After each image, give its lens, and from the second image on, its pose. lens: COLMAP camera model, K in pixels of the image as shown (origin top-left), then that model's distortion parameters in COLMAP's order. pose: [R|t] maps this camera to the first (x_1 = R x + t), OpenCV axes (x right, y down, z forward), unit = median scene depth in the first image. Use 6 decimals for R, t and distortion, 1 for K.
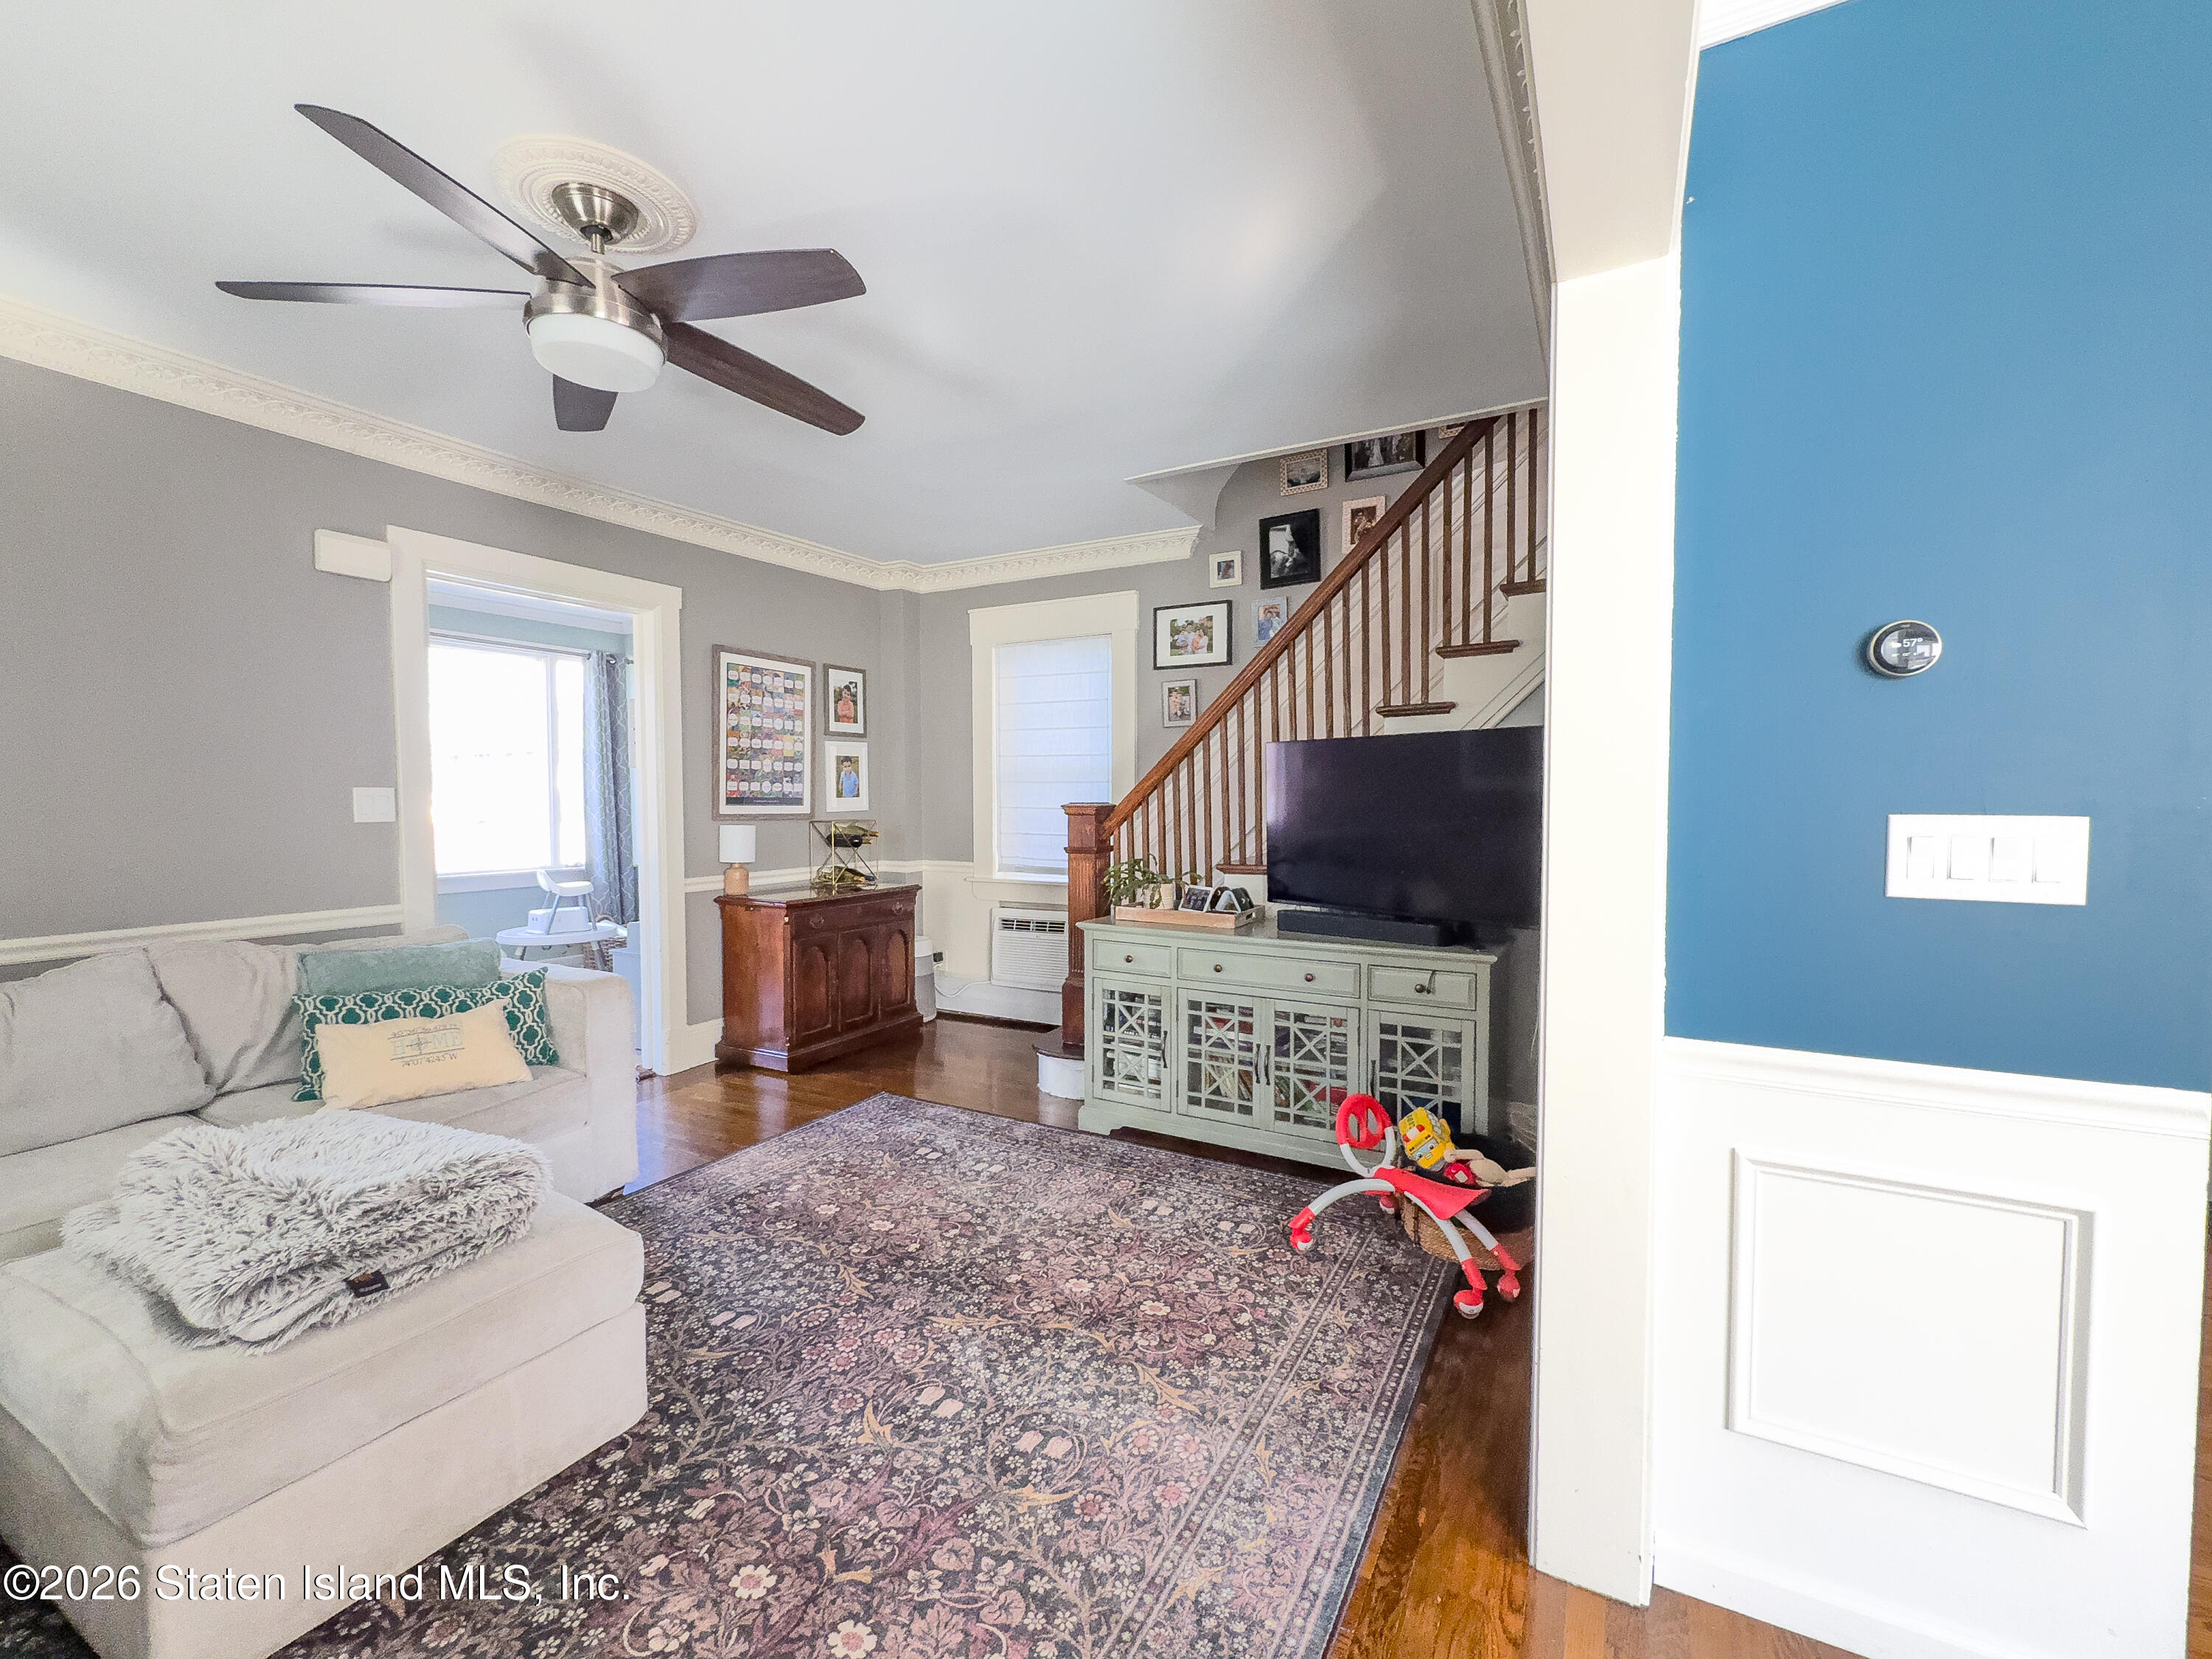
lens RADIAL K [[941.2, 0, 1106.0], [0, 941.2, 829.5], [0, 0, 1]] dist [-0.003050, -0.000340]
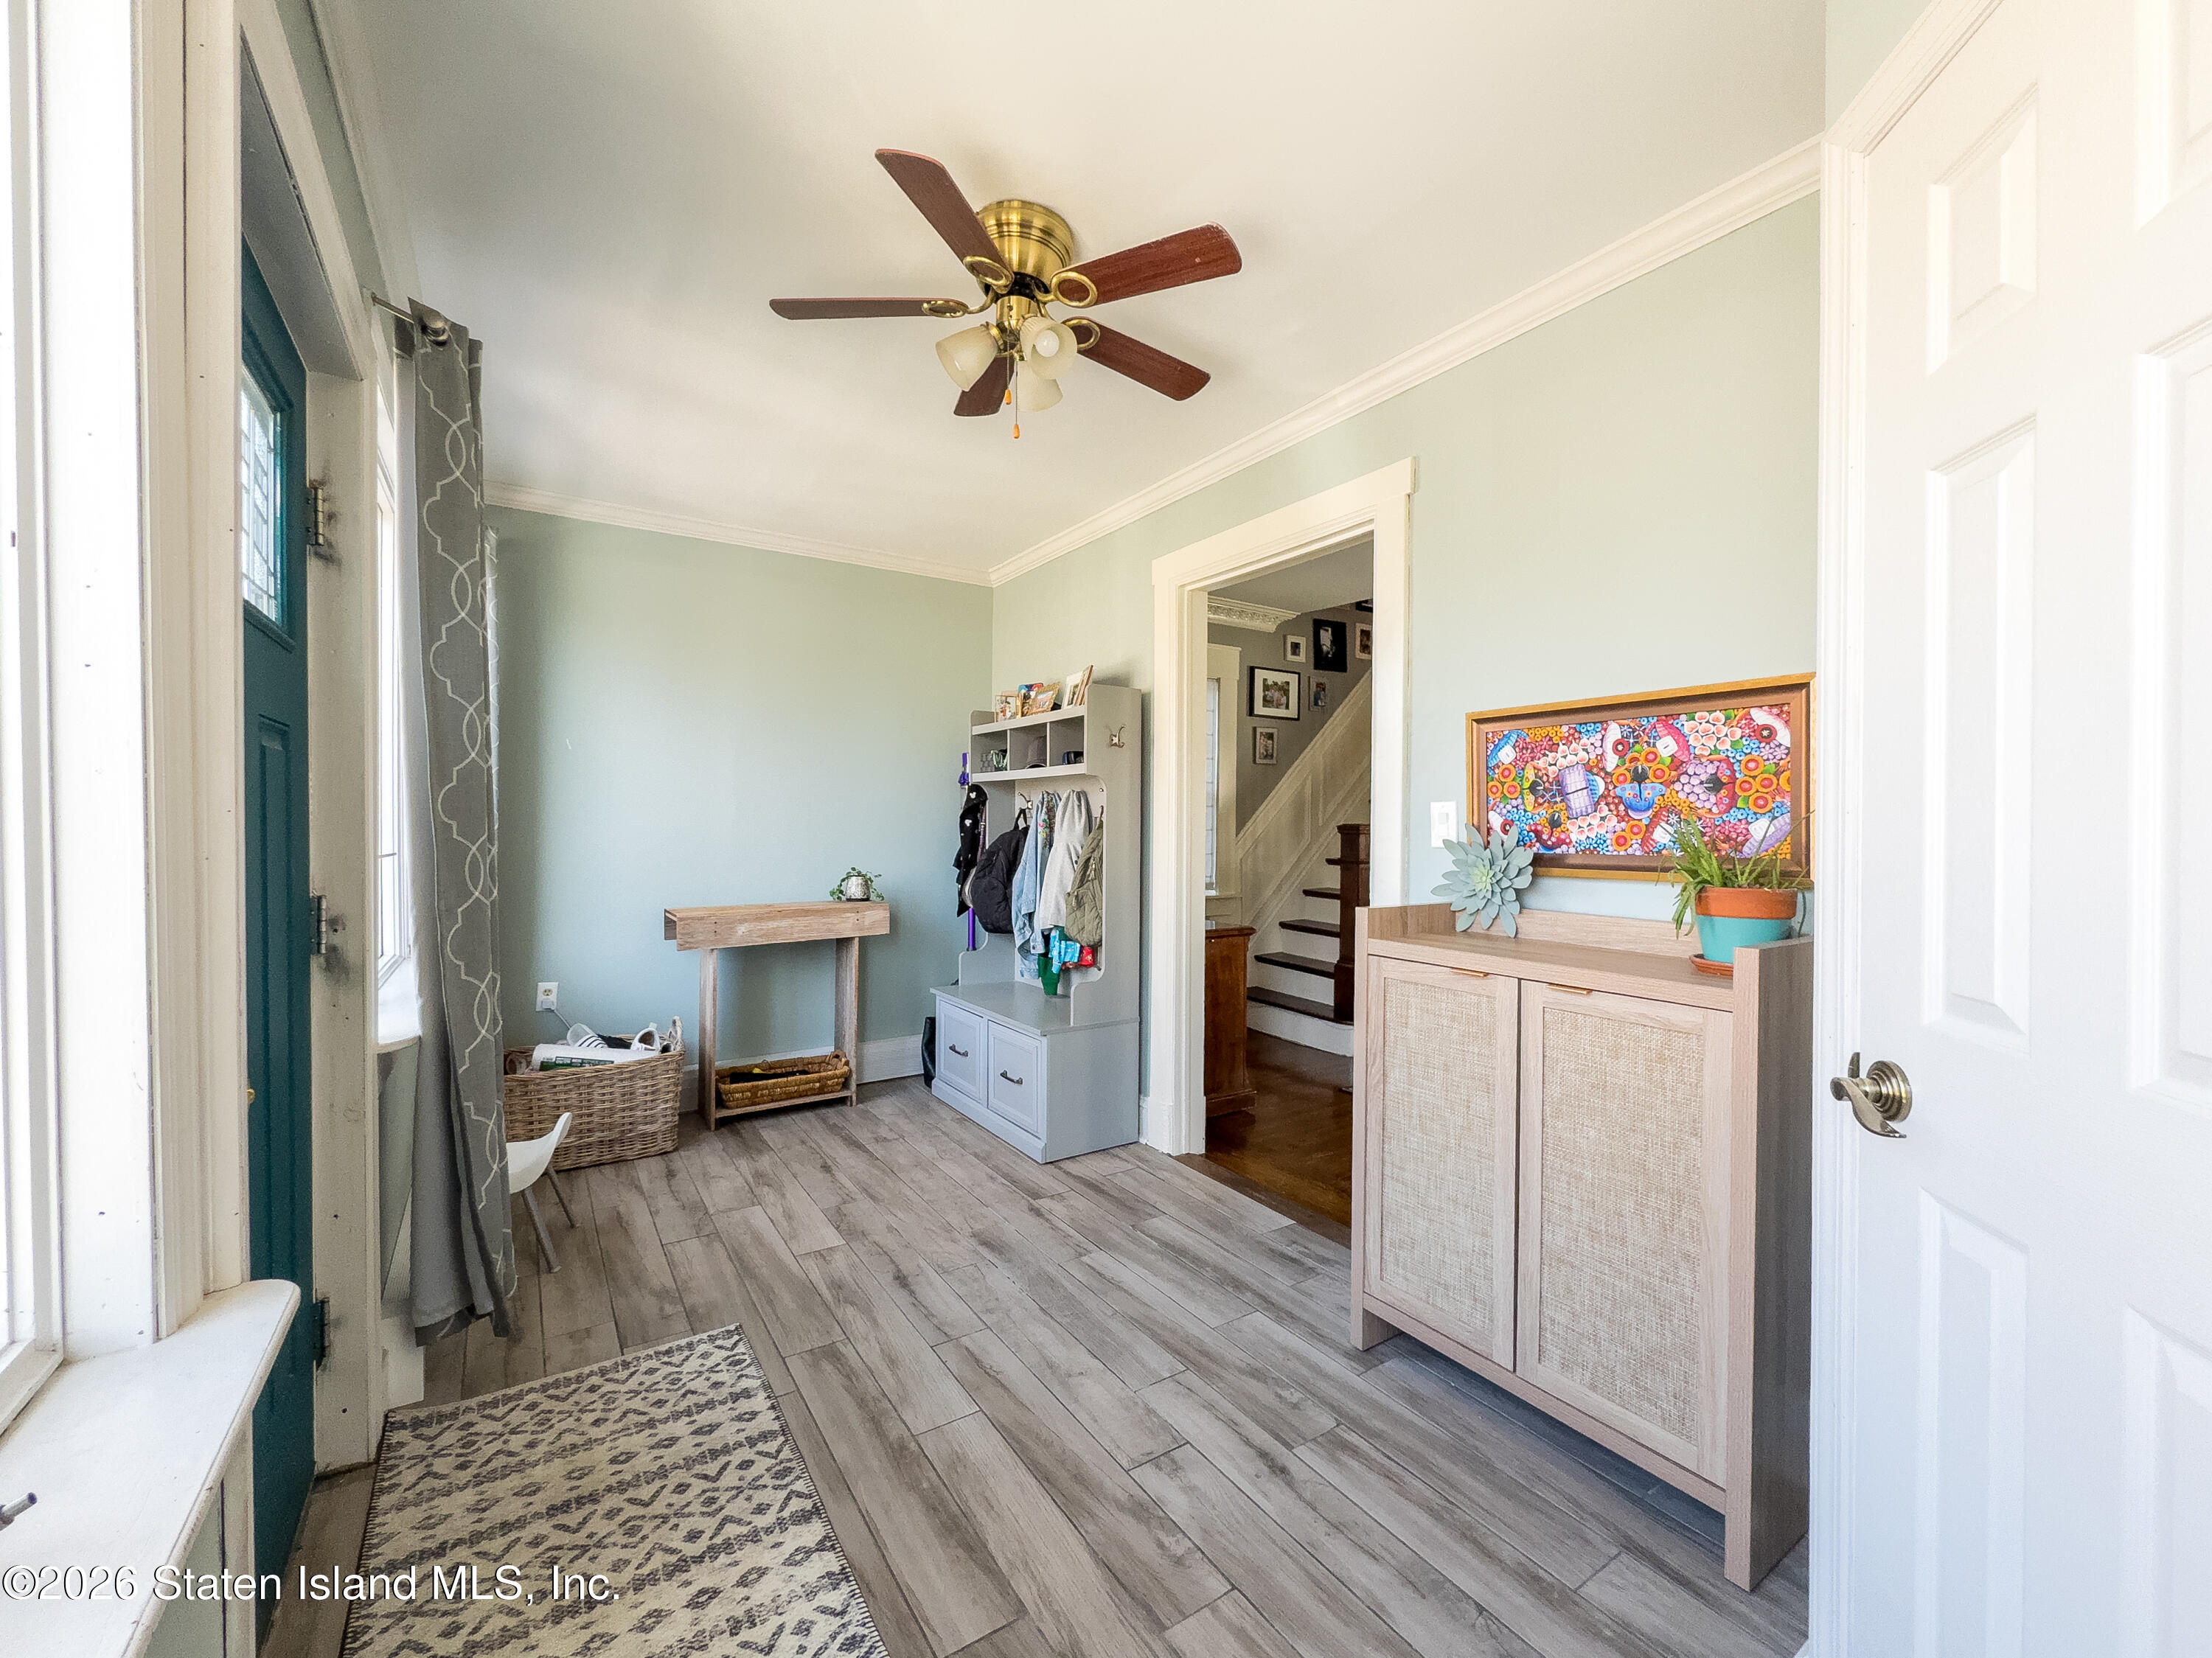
lens RADIAL K [[890.5, 0, 1101.6], [0, 890.5, 822.5], [0, 0, 1]] dist [0.000947, -0.000137]
pose [[0.472004, 0.000911, 0.881596, -1.466689], [0.024586, 0.999597, -0.014196, -0.026886], [-0.881253, 0.028376, 0.471791, 0.866288]]
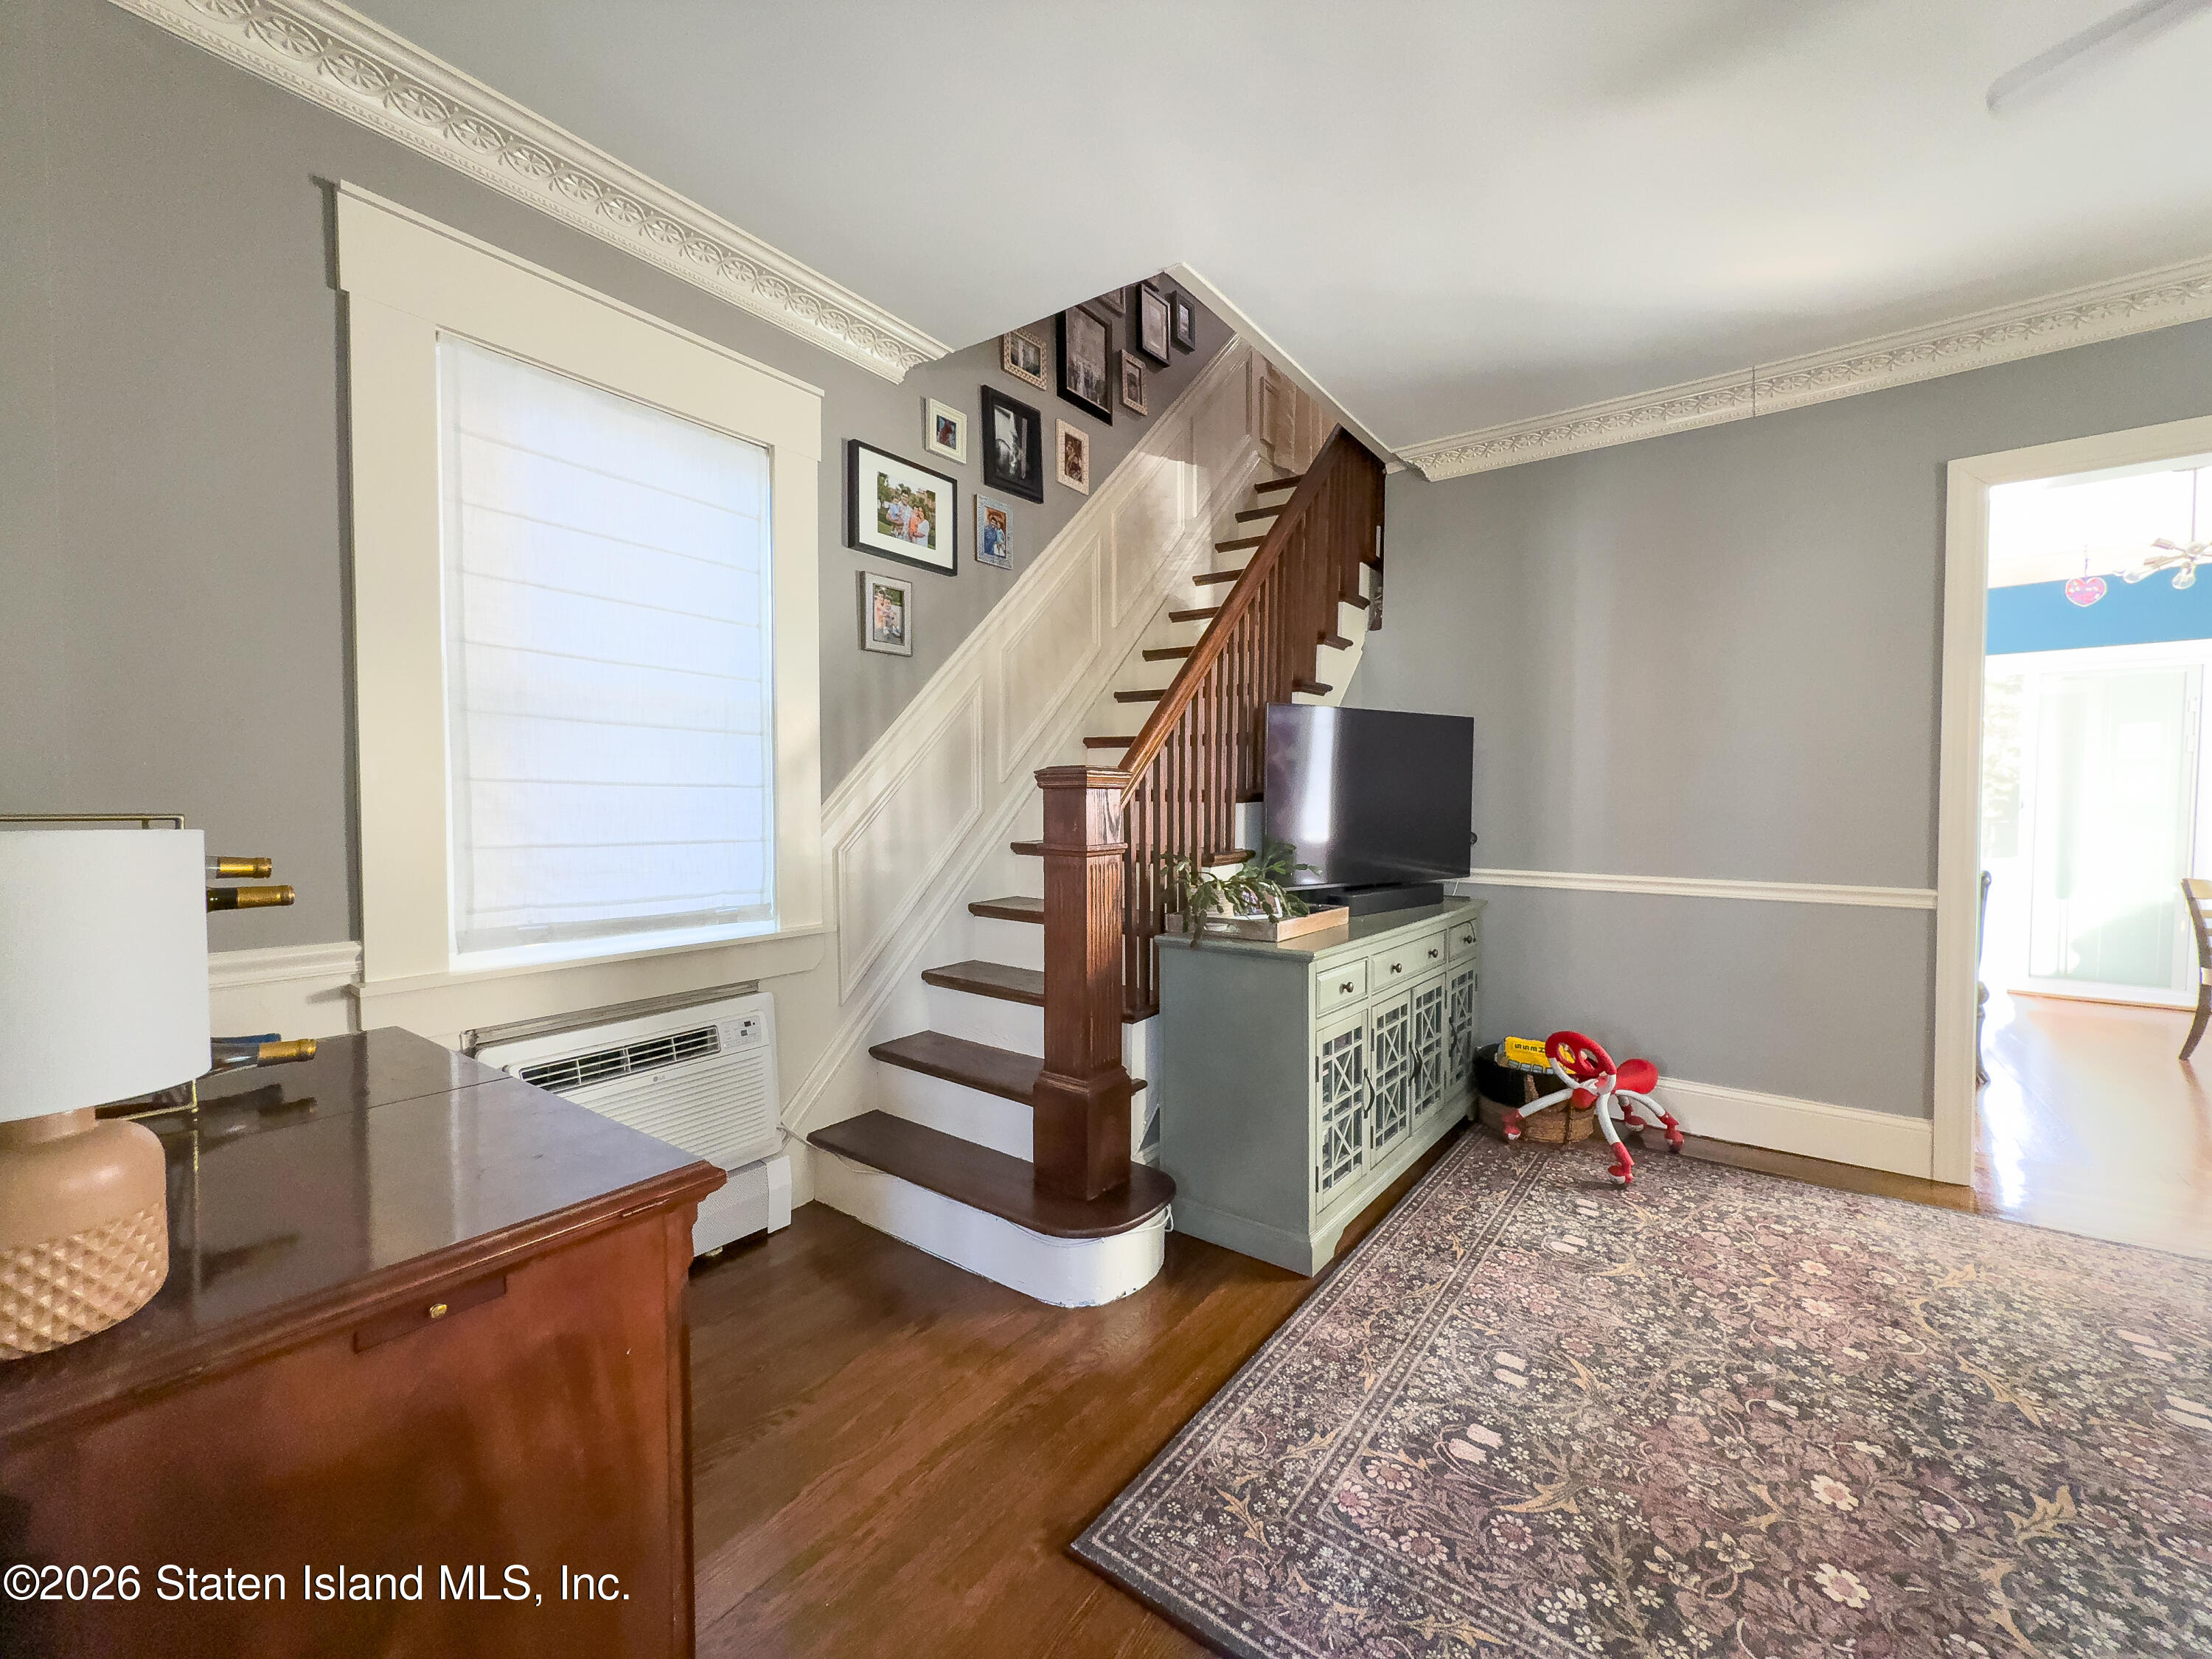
lens RADIAL K [[880.7, 0, 1105.1], [0, 880.7, 830.5], [0, 0, 1]] dist [-0.000545, 0.000010]
pose [[0.140610, -0.027992, 0.989669, -0.644659], [0.038790, 0.998989, 0.022745, -0.001988], [-0.989305, 0.035191, 0.141554, 1.069555]]
